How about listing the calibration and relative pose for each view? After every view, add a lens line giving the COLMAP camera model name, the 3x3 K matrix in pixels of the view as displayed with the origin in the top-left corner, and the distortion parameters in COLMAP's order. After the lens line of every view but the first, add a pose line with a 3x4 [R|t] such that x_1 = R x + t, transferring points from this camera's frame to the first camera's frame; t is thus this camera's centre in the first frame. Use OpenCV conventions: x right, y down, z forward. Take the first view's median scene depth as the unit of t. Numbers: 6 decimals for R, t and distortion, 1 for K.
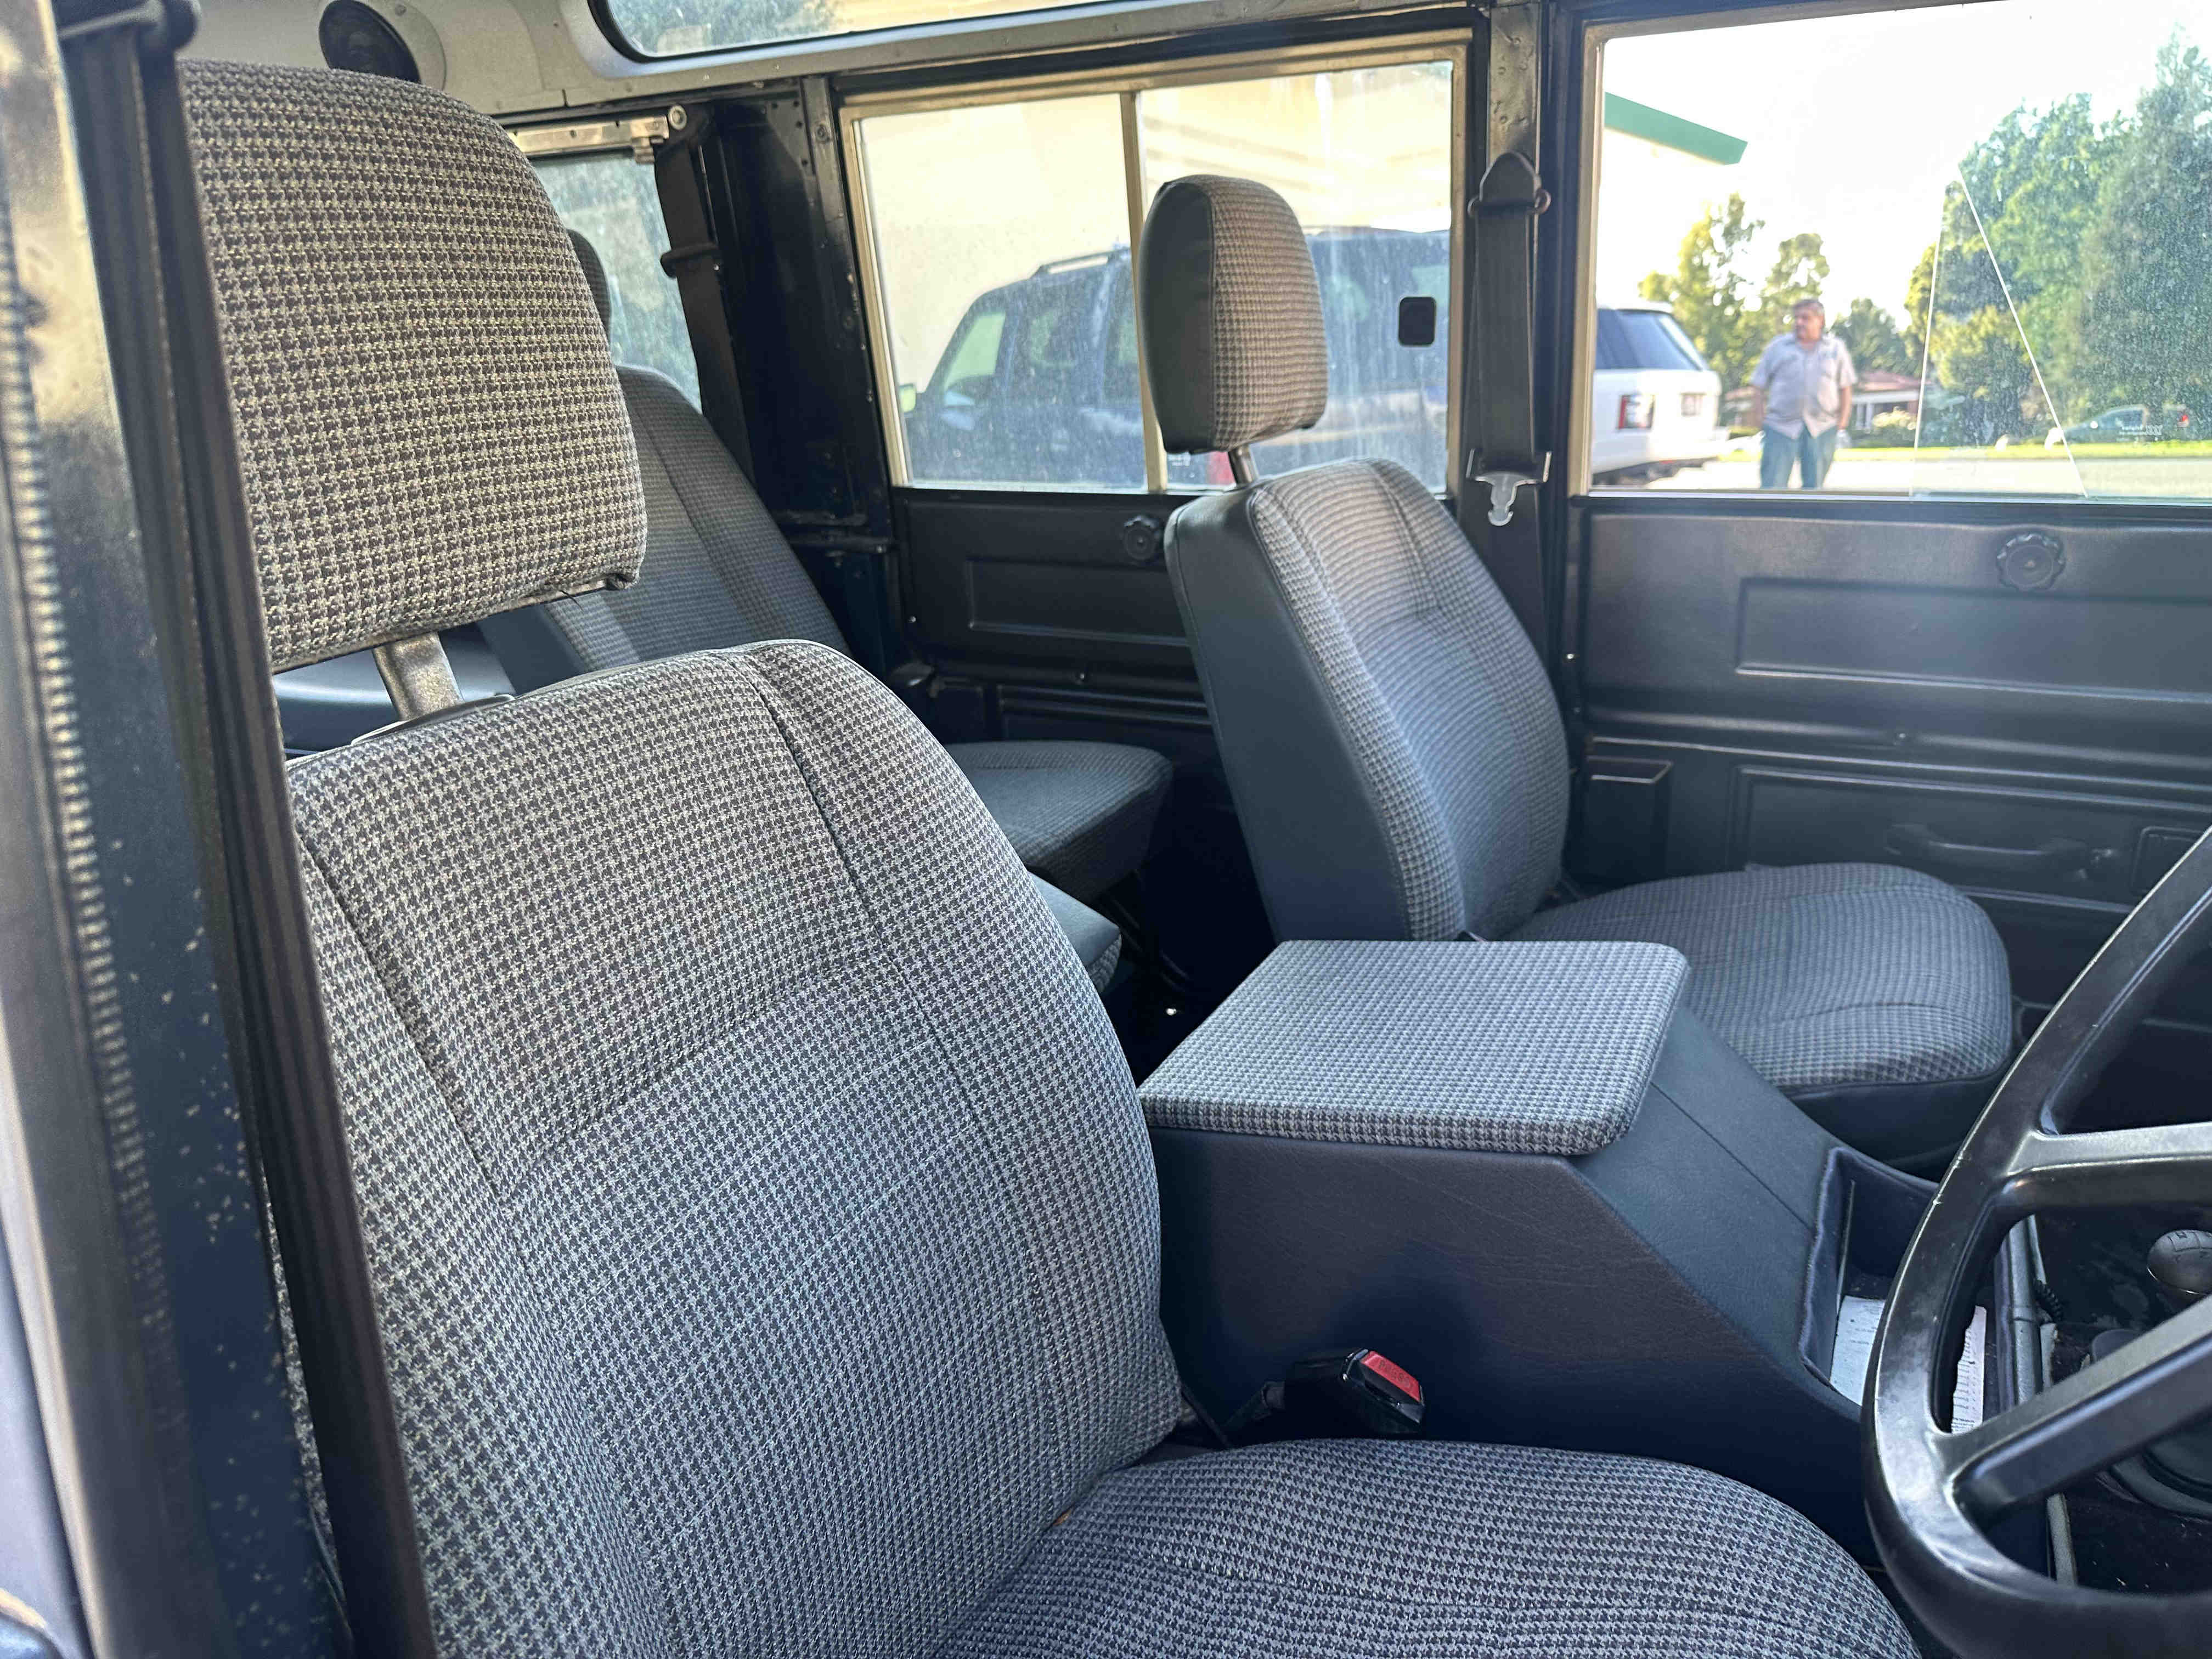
lens RADIAL K [[1581.8, 0, 1106.0], [0, 1581.8, 829.5], [0, 0, 1]] dist [-0.017725, 0.001540]
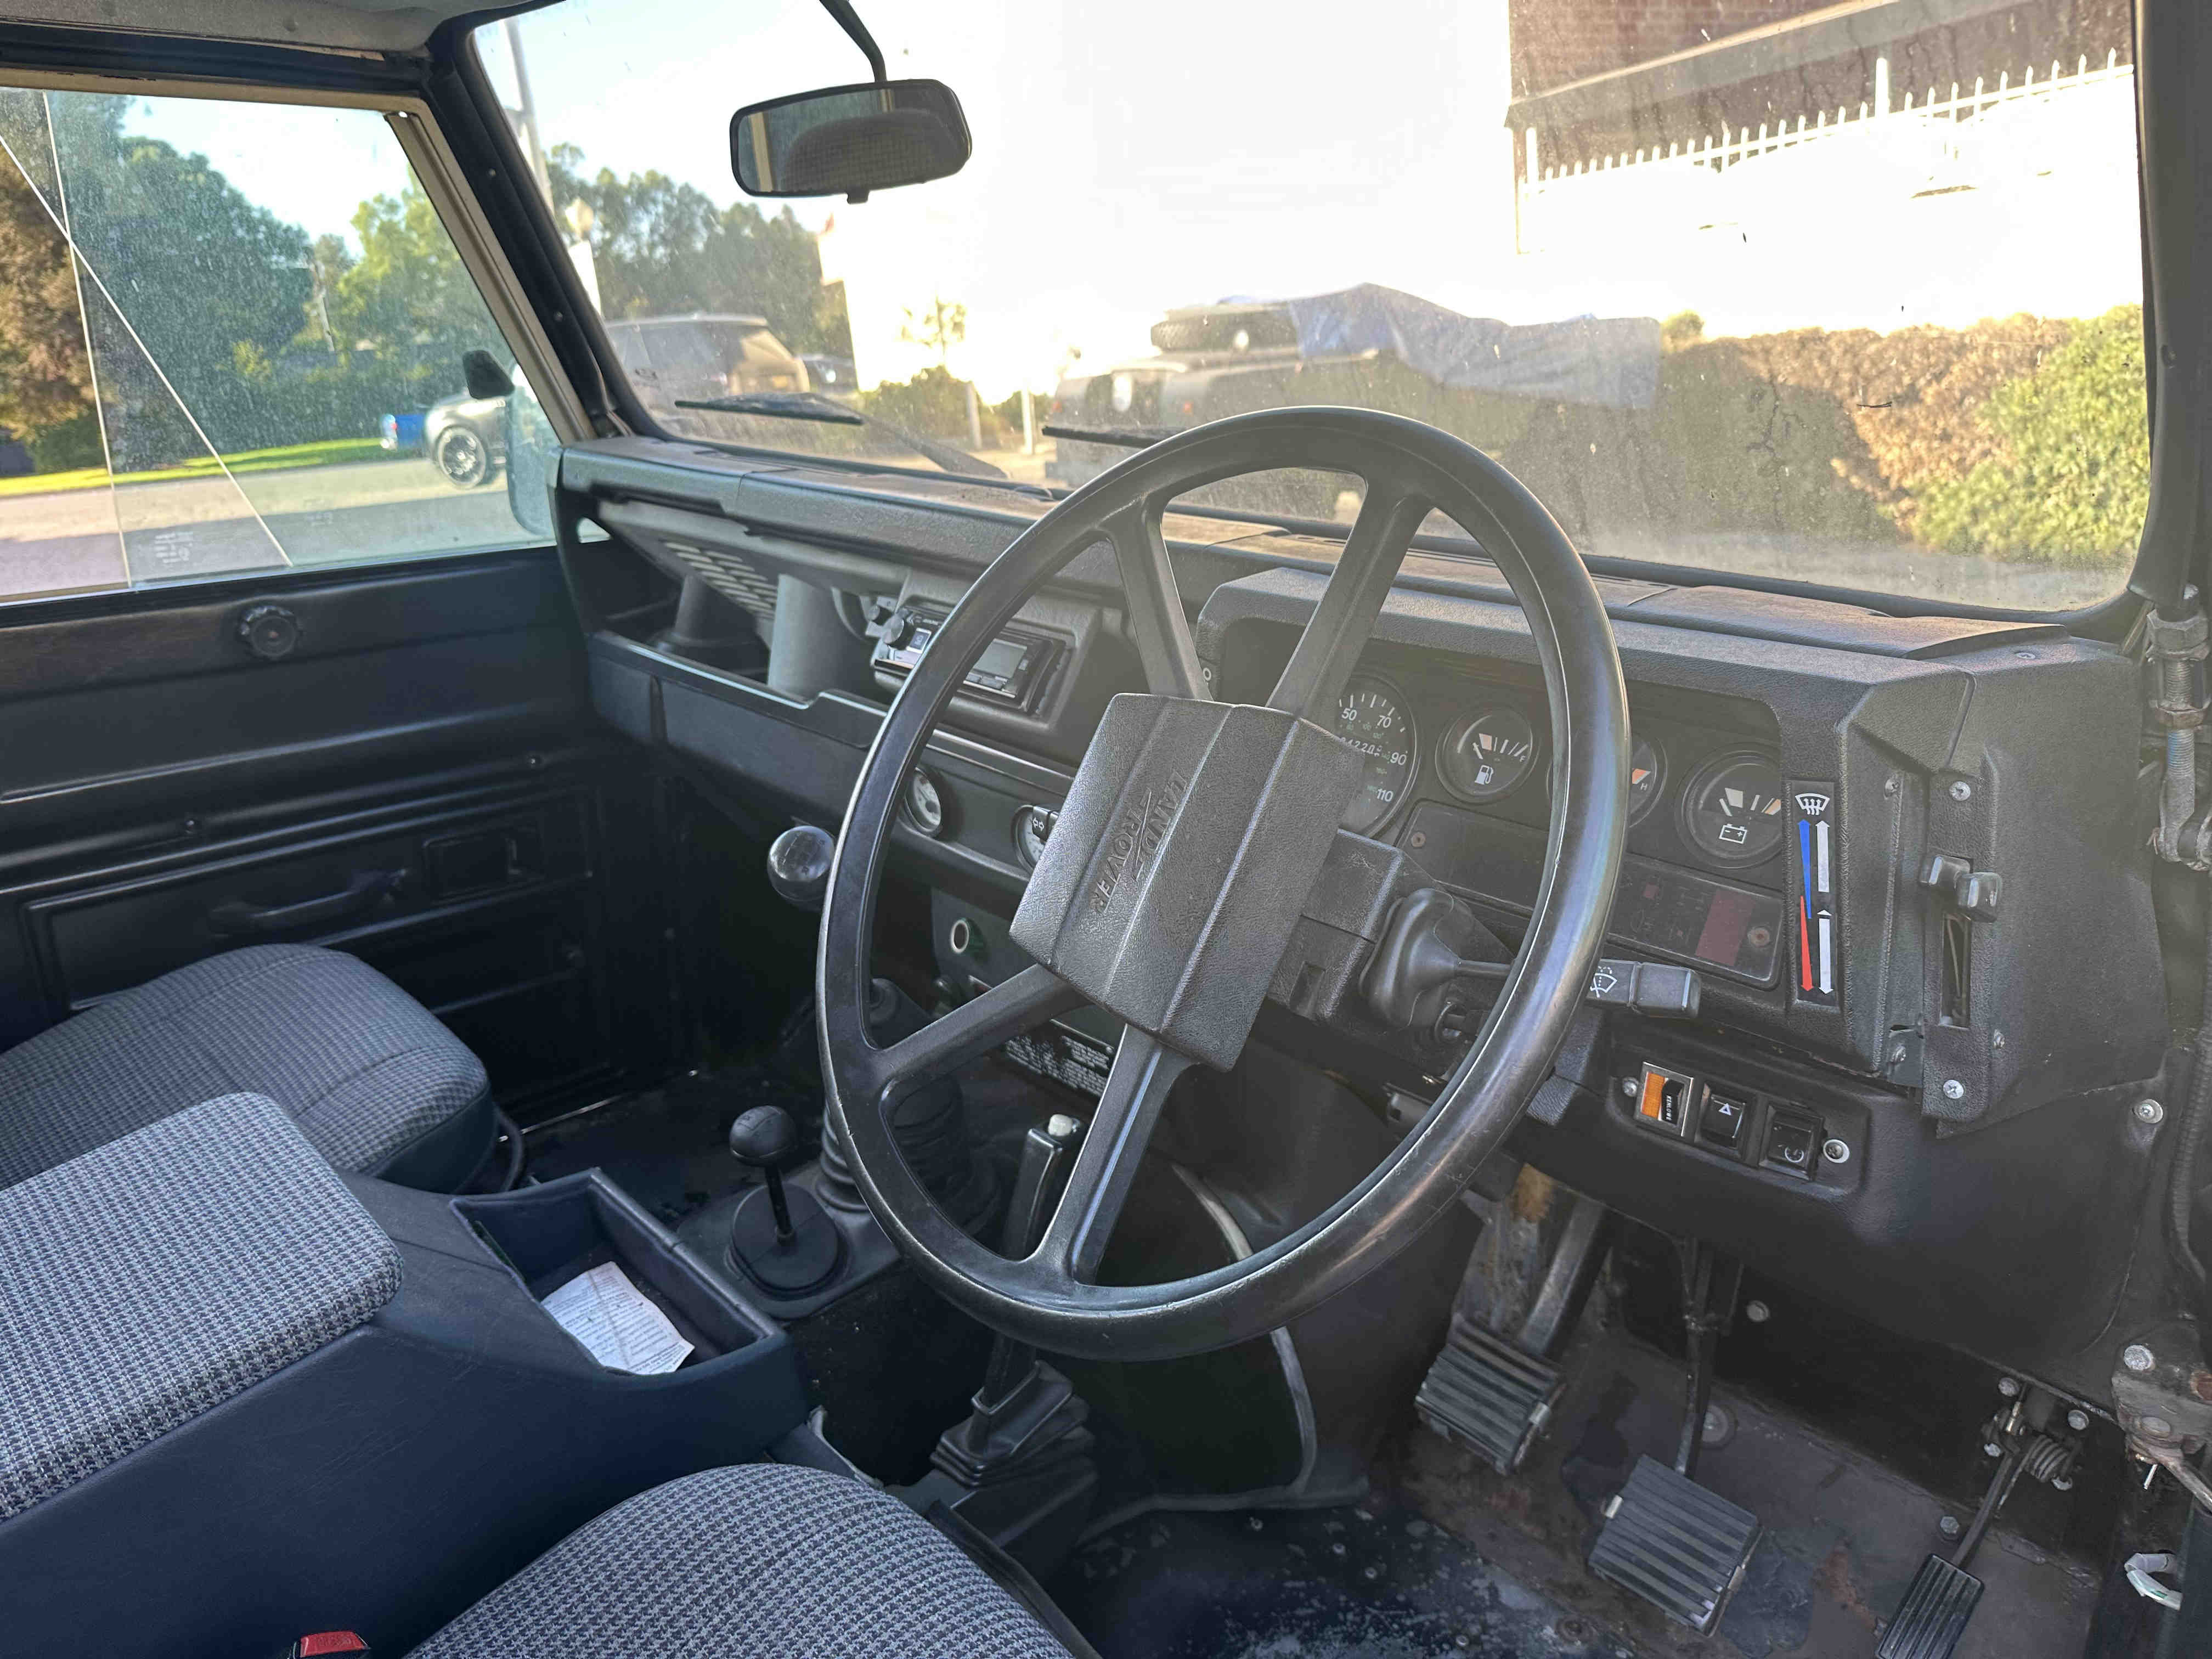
lens RADIAL K [[1581.8, 0, 1106.0], [0, 1581.8, 829.5], [0, 0, 1]] dist [-0.017725, 0.001540]
pose [[0.347608, -0.264237, 0.899637, -0.123267], [0.284877, 0.943877, 0.167158, -0.038880], [-0.893316, 0.198181, 0.403375, 0.063463]]
